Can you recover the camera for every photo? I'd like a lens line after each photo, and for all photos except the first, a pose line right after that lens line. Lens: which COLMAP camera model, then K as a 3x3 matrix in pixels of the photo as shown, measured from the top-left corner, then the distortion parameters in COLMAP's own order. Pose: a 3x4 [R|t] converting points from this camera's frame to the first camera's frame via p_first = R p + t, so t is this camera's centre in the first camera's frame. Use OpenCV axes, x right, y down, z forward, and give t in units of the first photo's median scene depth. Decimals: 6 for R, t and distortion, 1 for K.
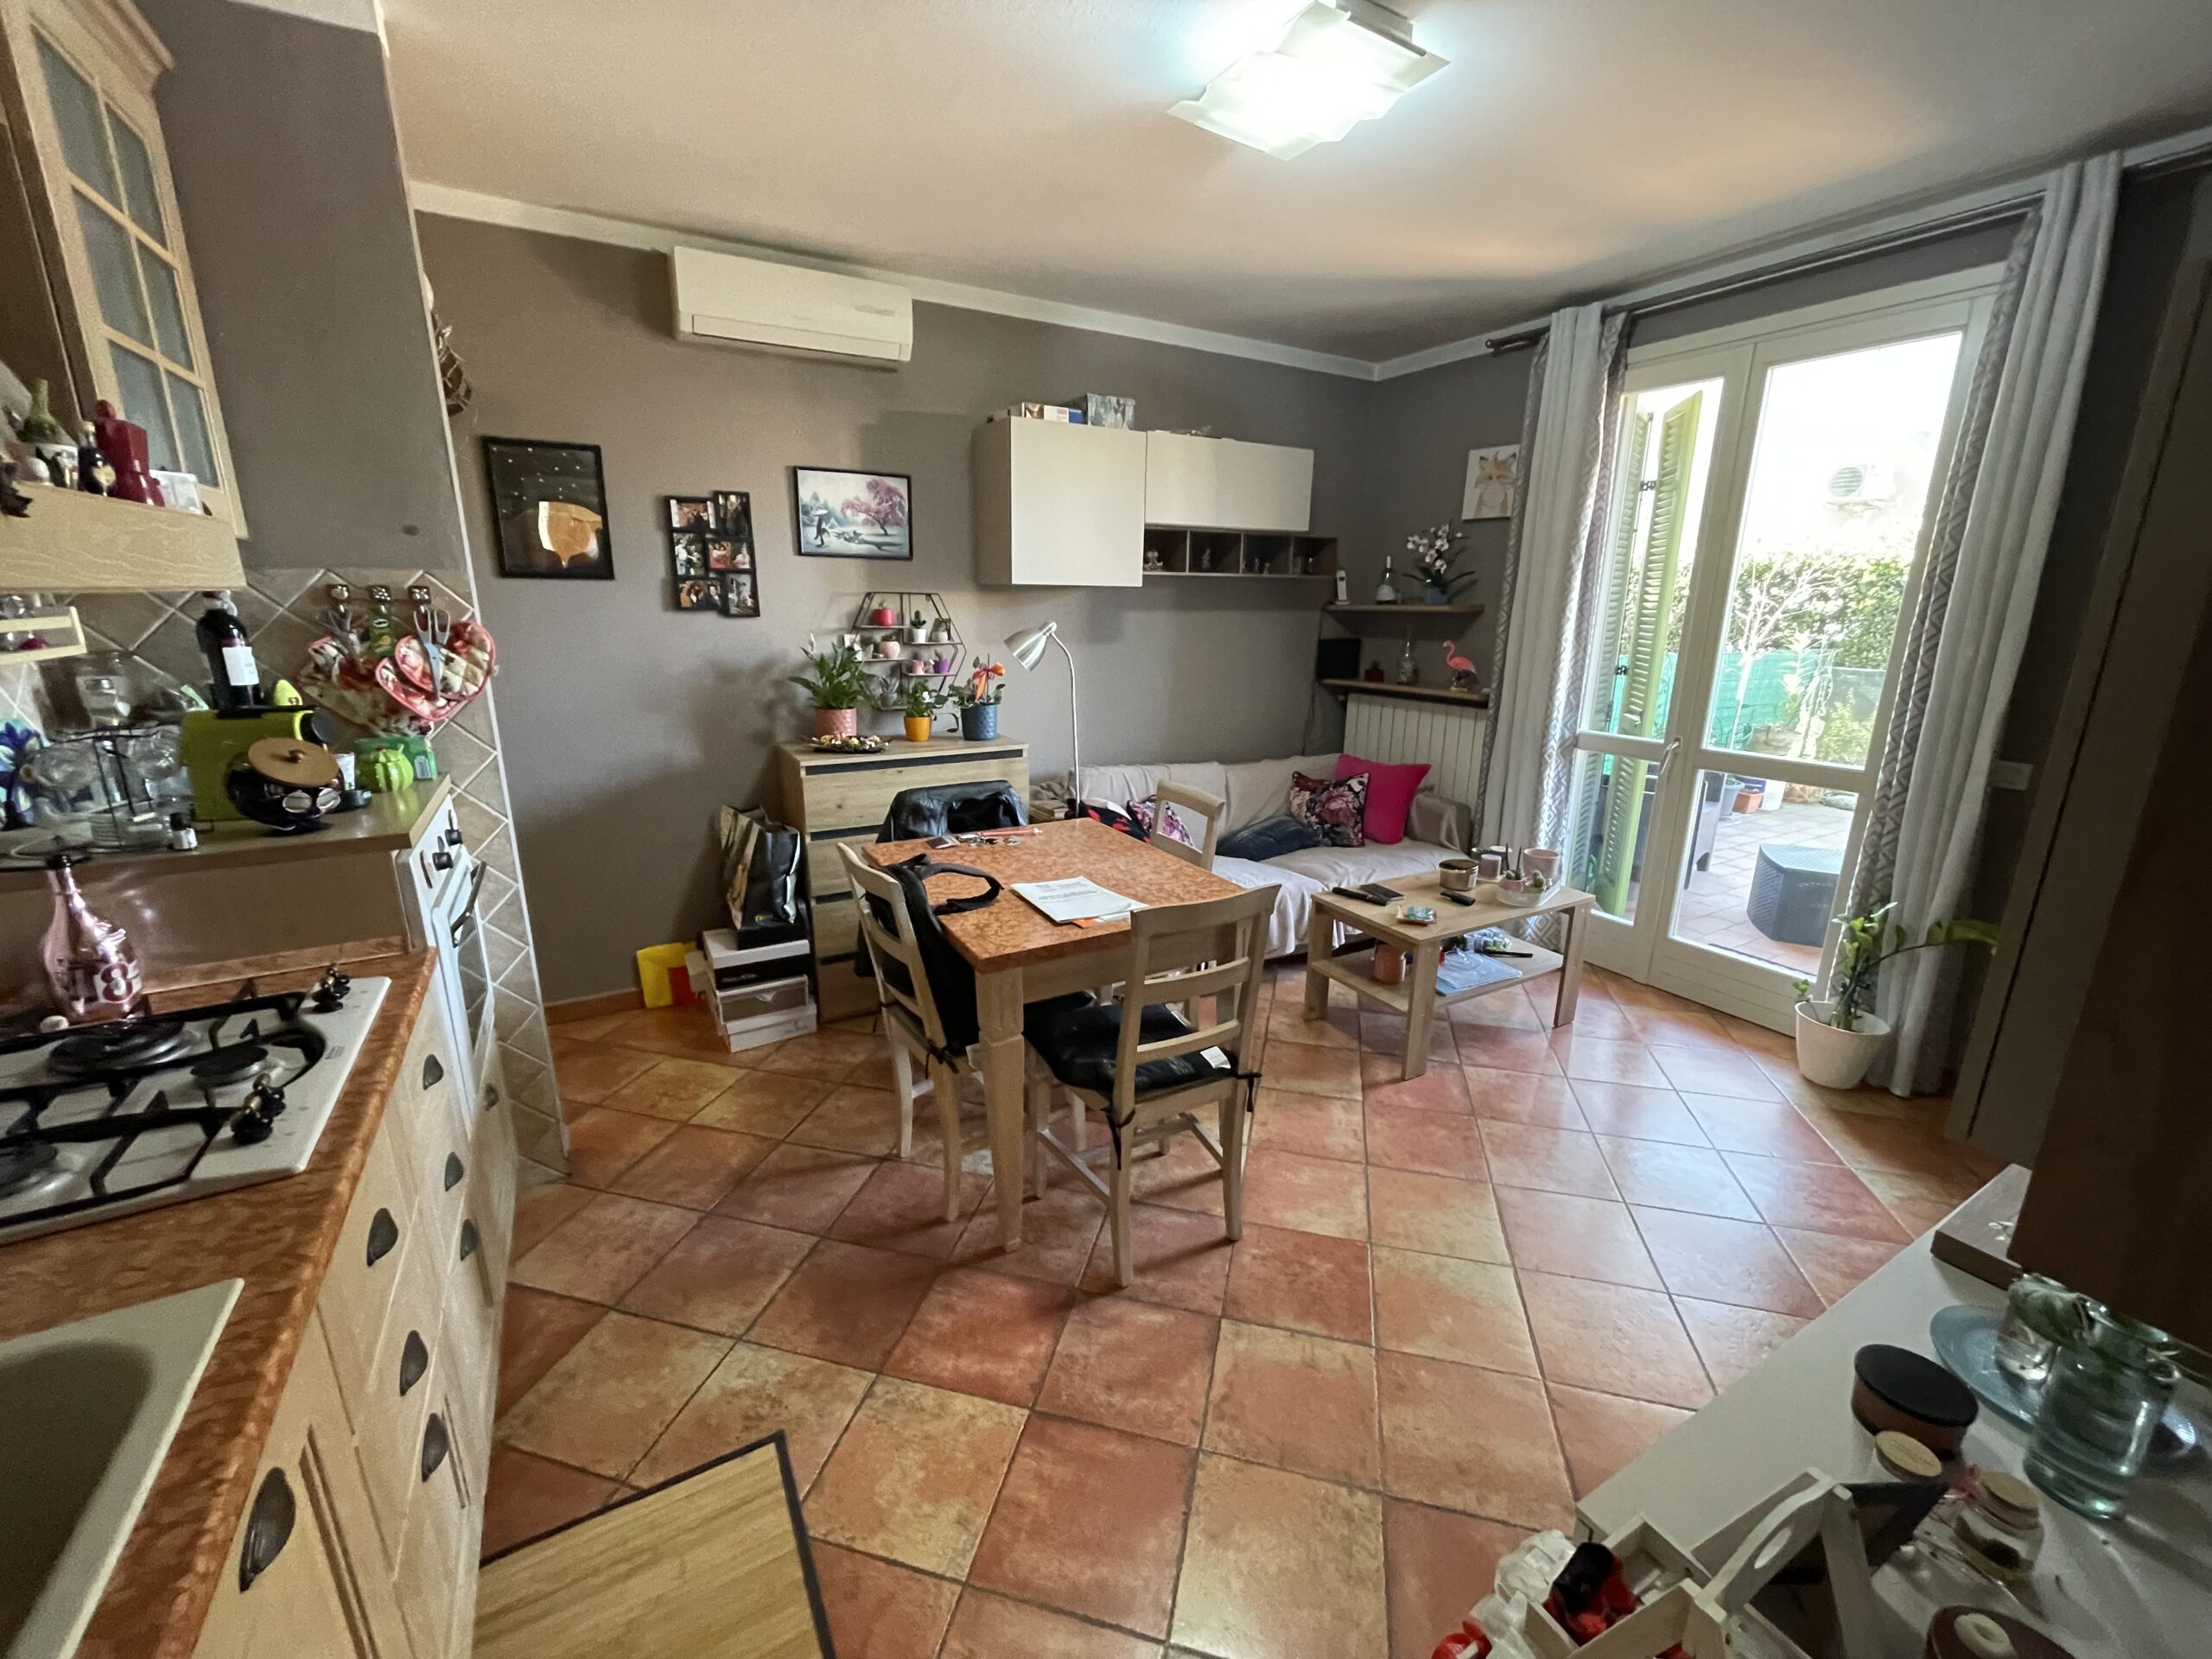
lens RADIAL K [[890.5, 0, 1104.2], [0, 890.5, 823.5], [0, 0, 1]] dist [-0.003413, 0.000647]
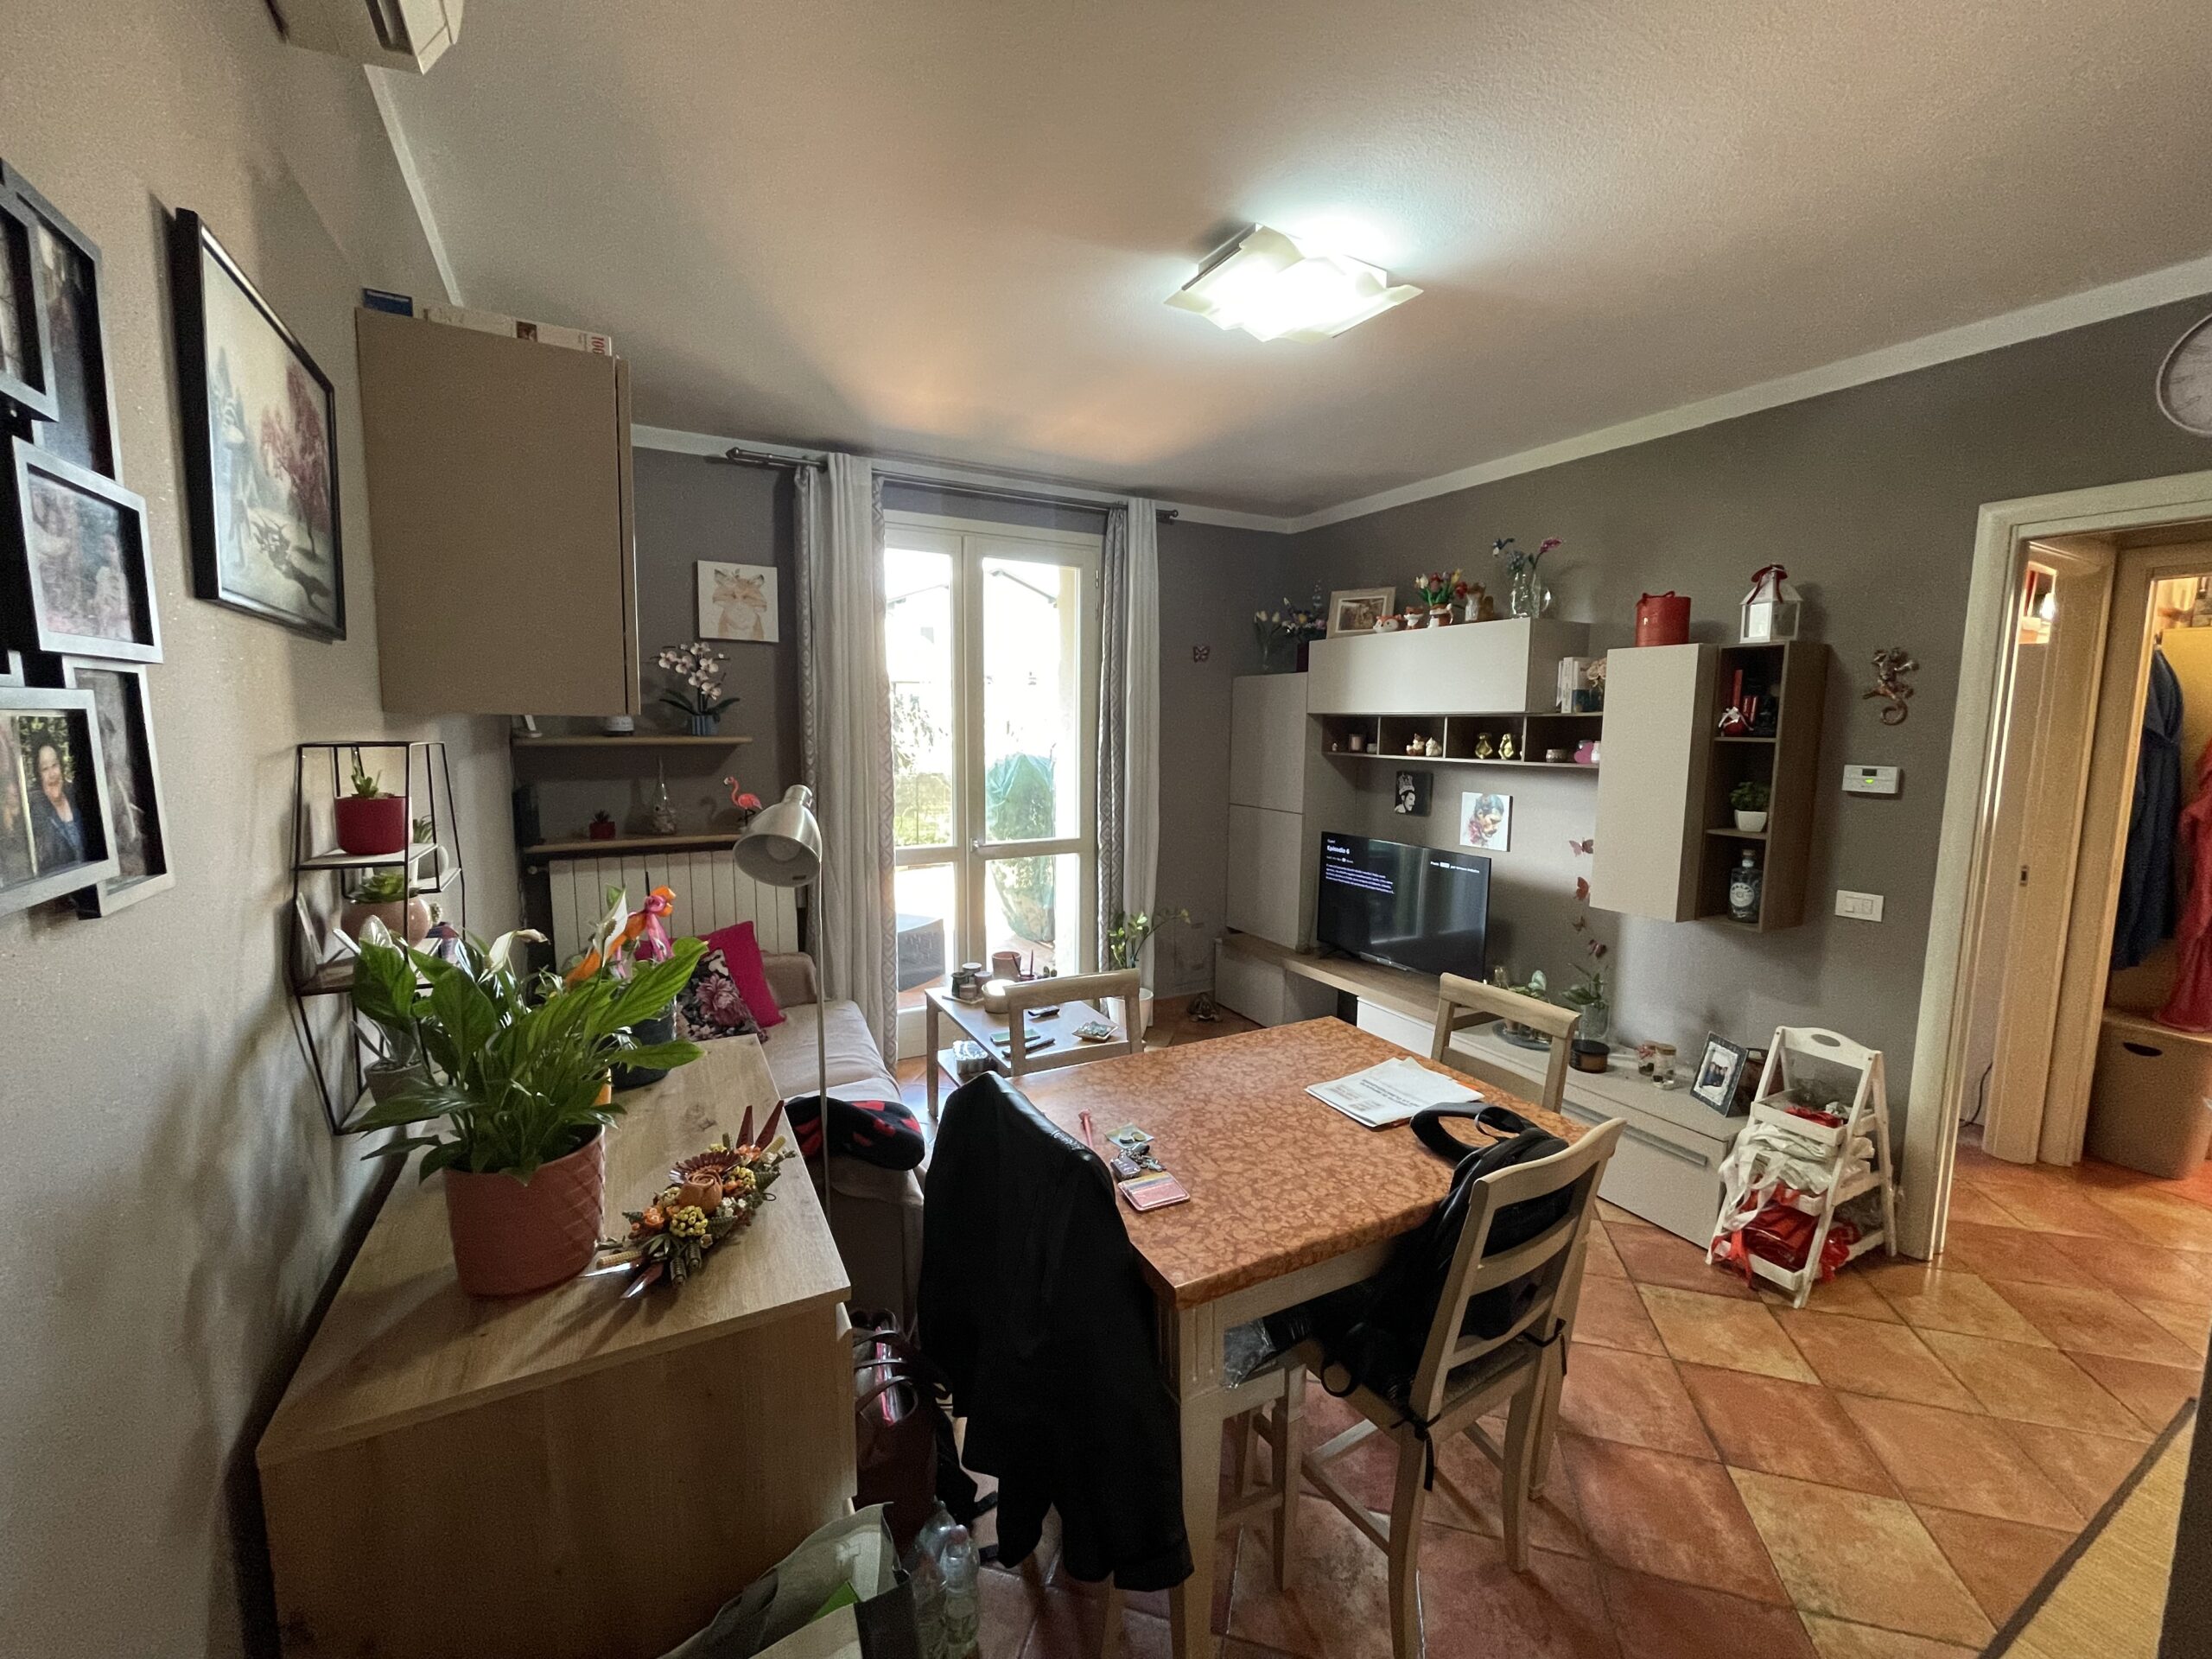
lens RADIAL K [[890.5, 0, 1097.2], [0, 890.5, 825.8], [0, 0, 1]] dist [-0.003413, 0.000647]
pose [[0.026829, -0.123507, 0.991981, -0.580814], [0.238362, 0.964505, 0.113639, -0.221199], [-0.970806, 0.233402, 0.055316, 0.797015]]
